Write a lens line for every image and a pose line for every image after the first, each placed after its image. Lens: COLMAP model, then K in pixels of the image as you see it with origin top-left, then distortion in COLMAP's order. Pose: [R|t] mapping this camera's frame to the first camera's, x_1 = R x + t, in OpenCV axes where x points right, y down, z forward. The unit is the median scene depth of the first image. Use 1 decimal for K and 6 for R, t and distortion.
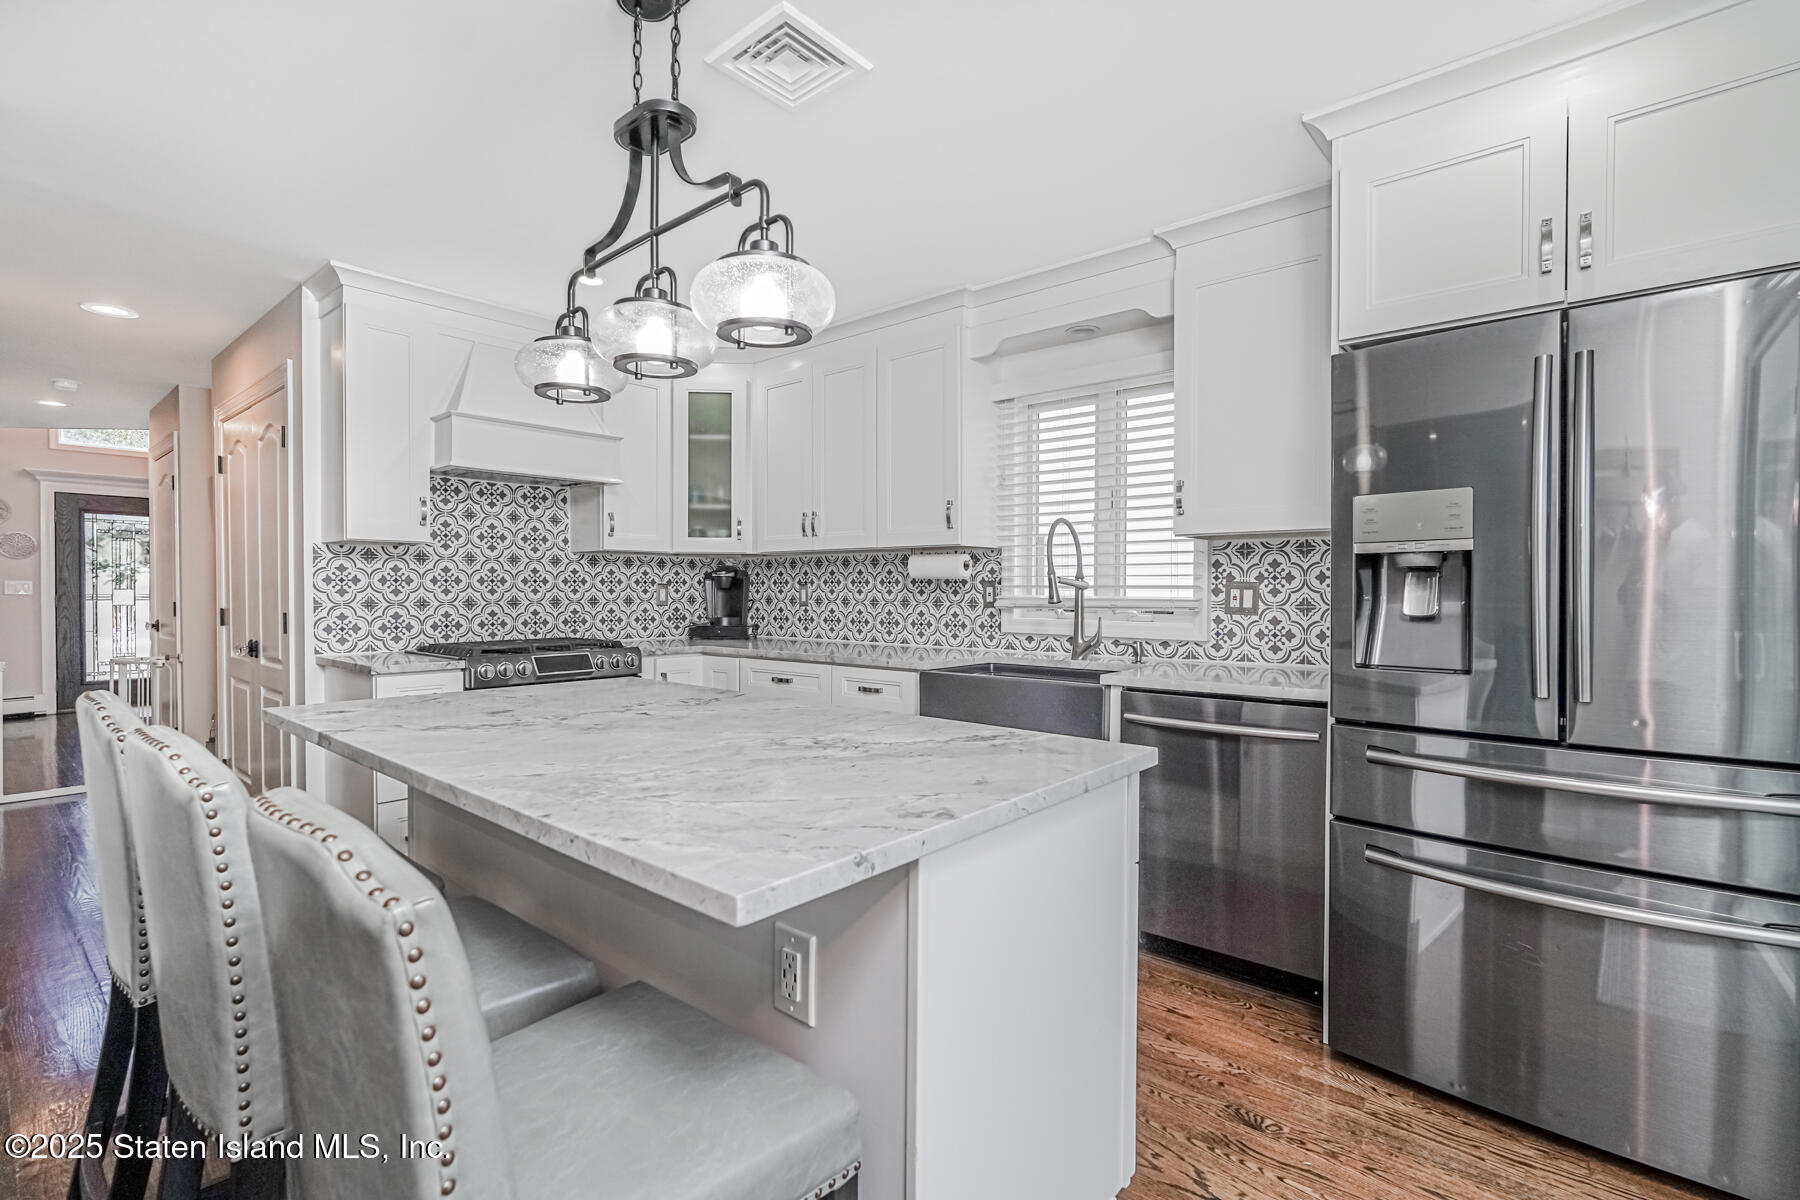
lens RADIAL K [[818.4, 0, 905.5], [0, 818.4, 594.0], [0, 0, 1]] dist [-0.016117, 0.009152]
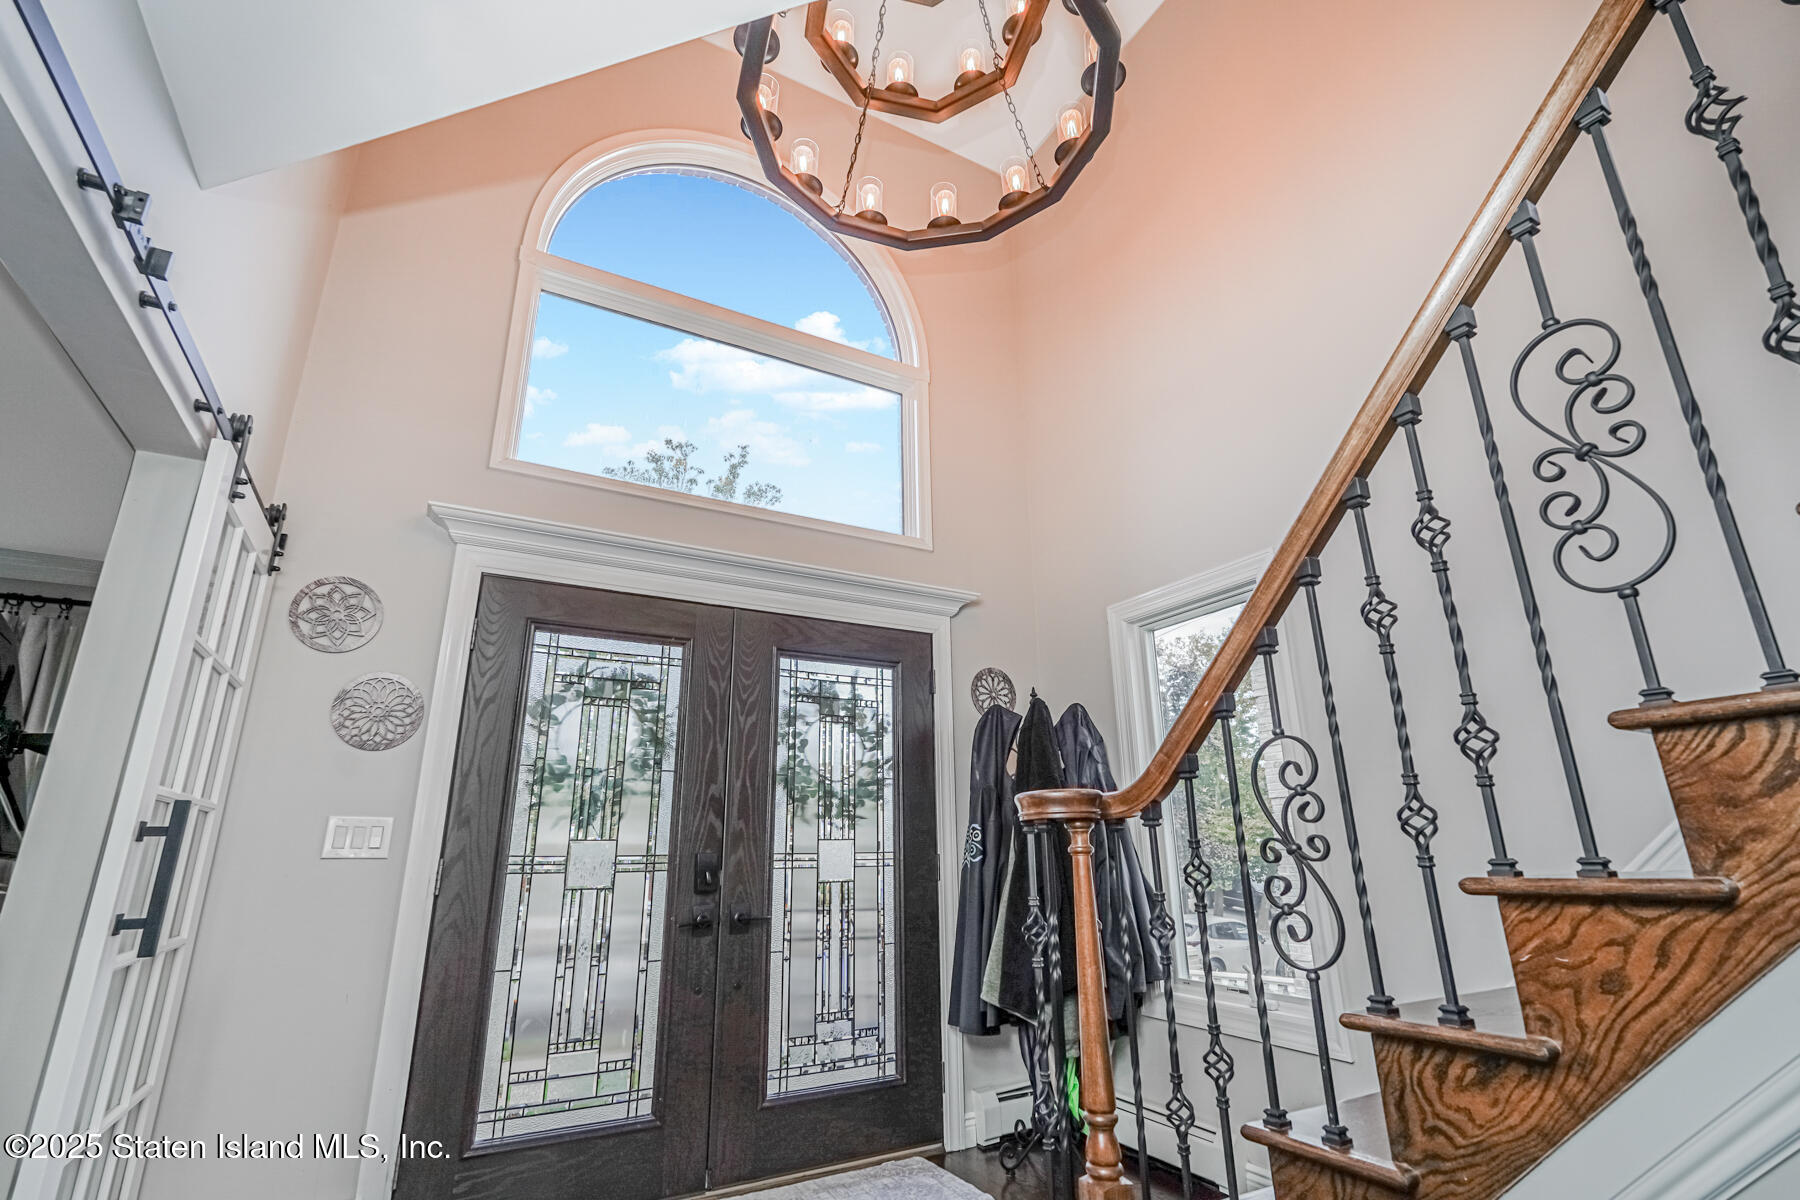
lens RADIAL K [[818.4, 0, 902.6], [0, 818.4, 608.8], [0, 0, 1]] dist [-0.016117, 0.009152]
pose [[0.936397, -0.114539, -0.331724, -1.338533], [0.010528, 0.953983, -0.299675, 0.011066], [0.350784, 0.277123, 0.894513, 1.328753]]
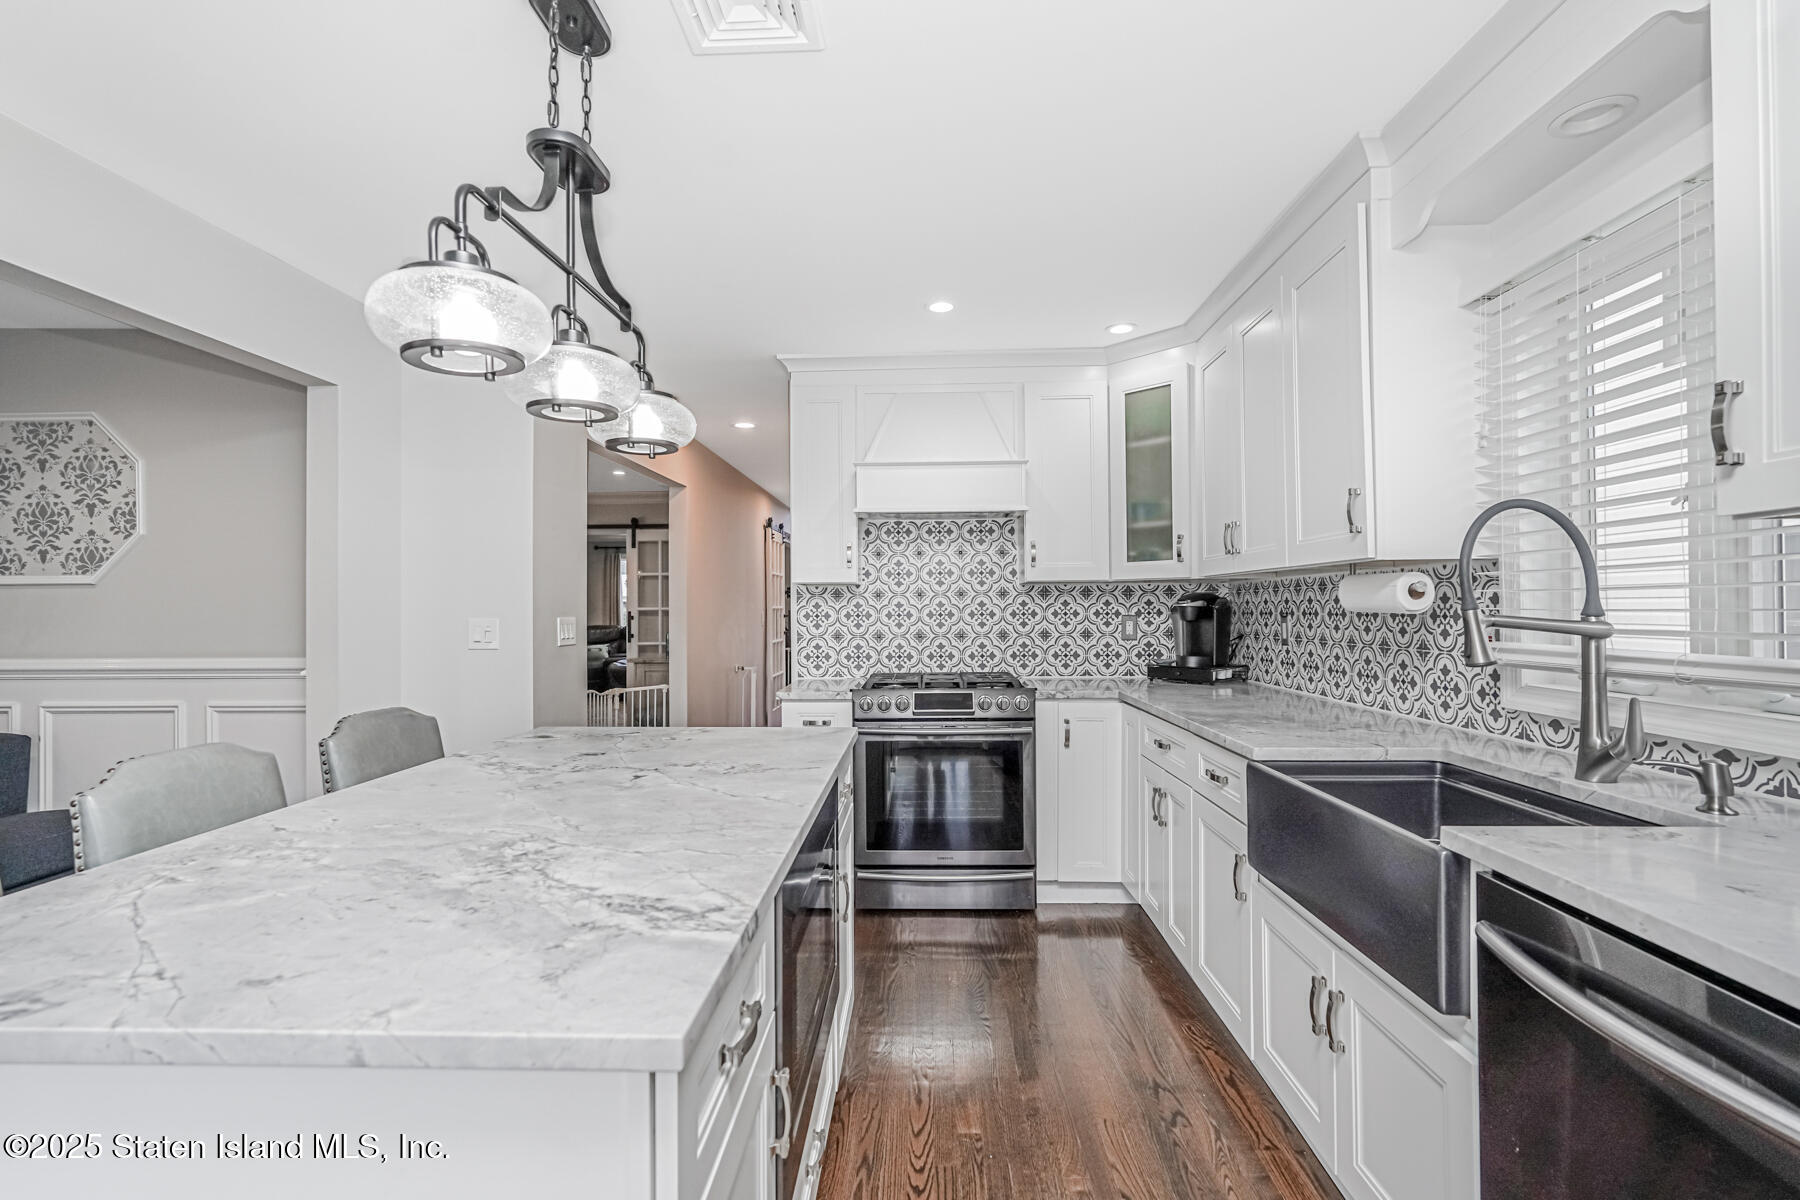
lens RADIAL K [[818.4, 0, 903.6], [0, 818.4, 596.1], [0, 0, 1]] dist [-0.016117, 0.009152]
pose [[0.623922, -0.017603, -0.781289, 0.276859], [0.002490, 0.999786, -0.020538, -0.017950], [0.781483, 0.010869, 0.623832, 0.299823]]
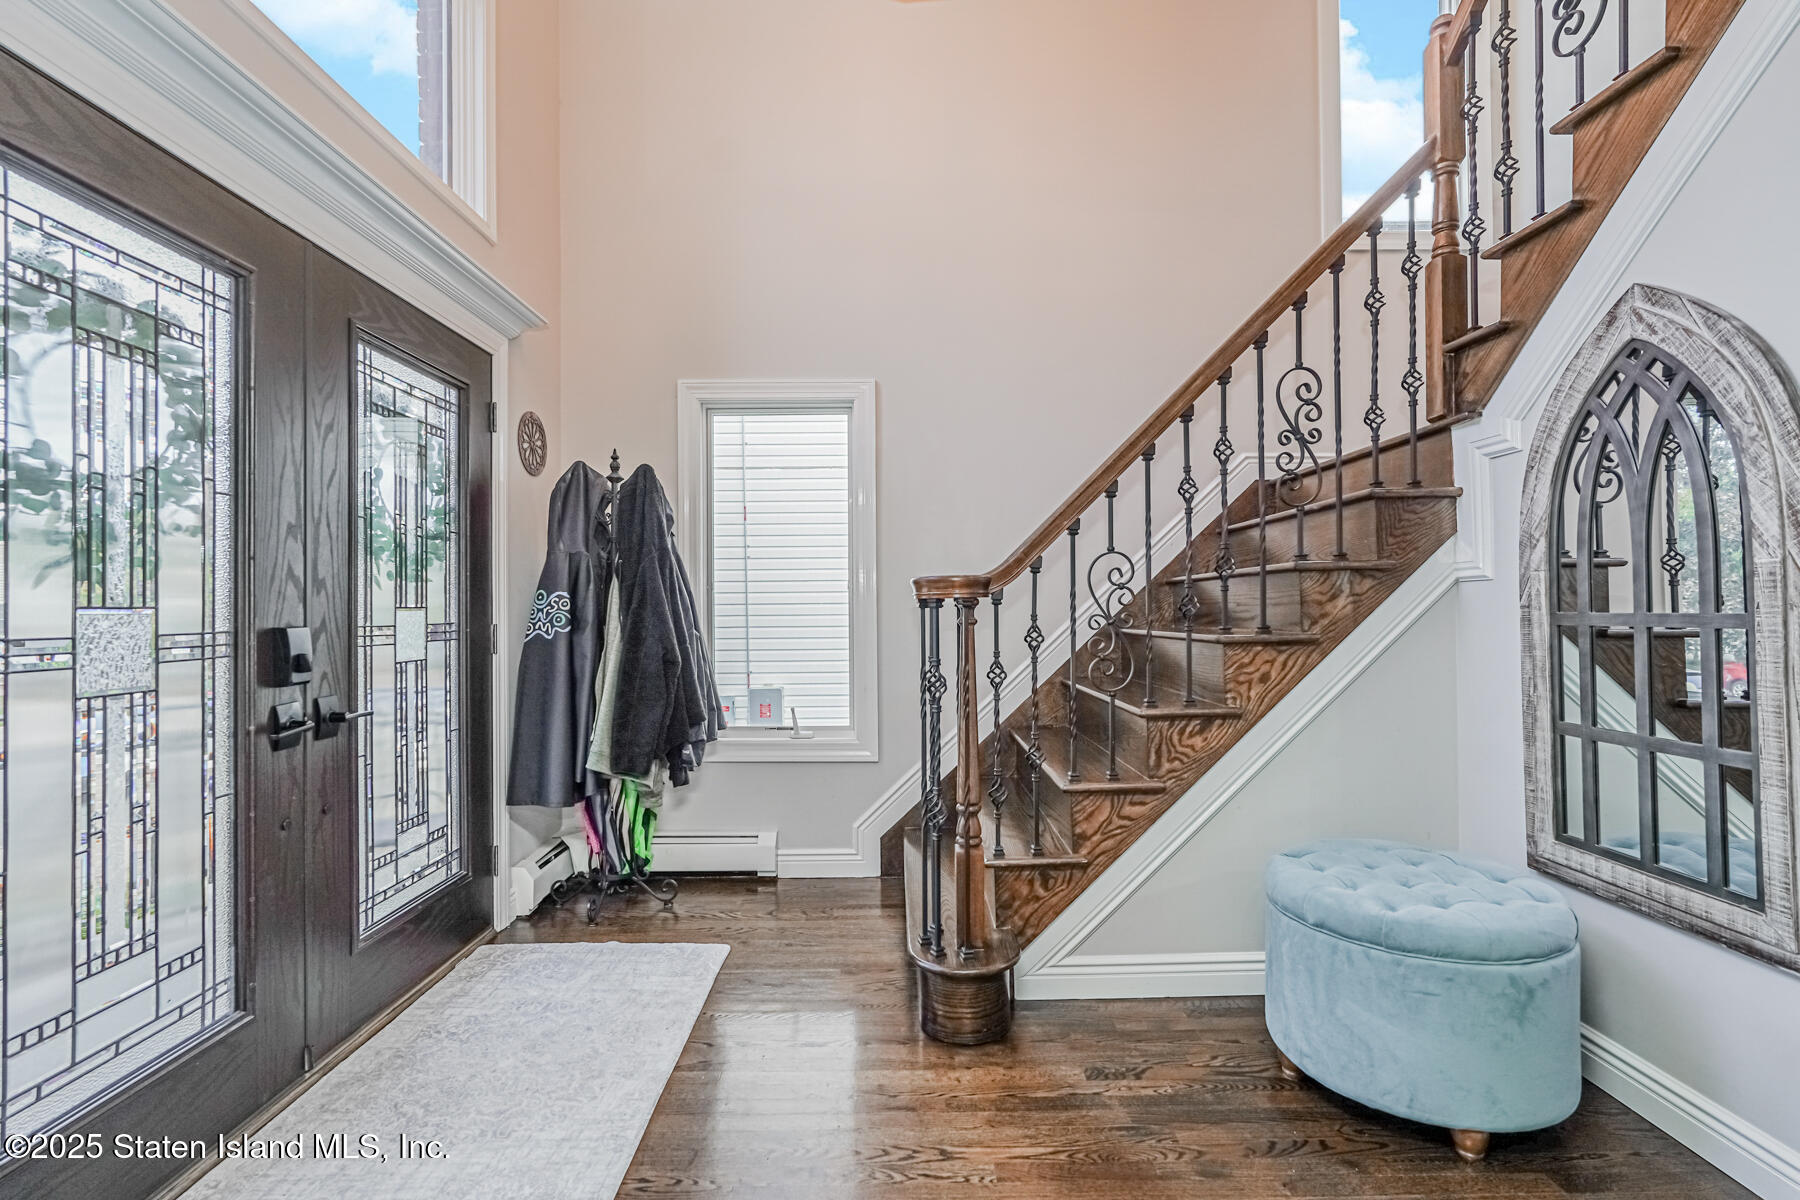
lens RADIAL K [[818.4, 0, 902.4], [0, 818.4, 605.4], [0, 0, 1]] dist [-0.016117, 0.009152]
pose [[0.756961, -0.009388, 0.653392, -1.799523], [0.019850, 0.999766, -0.008632, -0.002930], [-0.653158, 0.019504, 0.756970, 1.395675]]
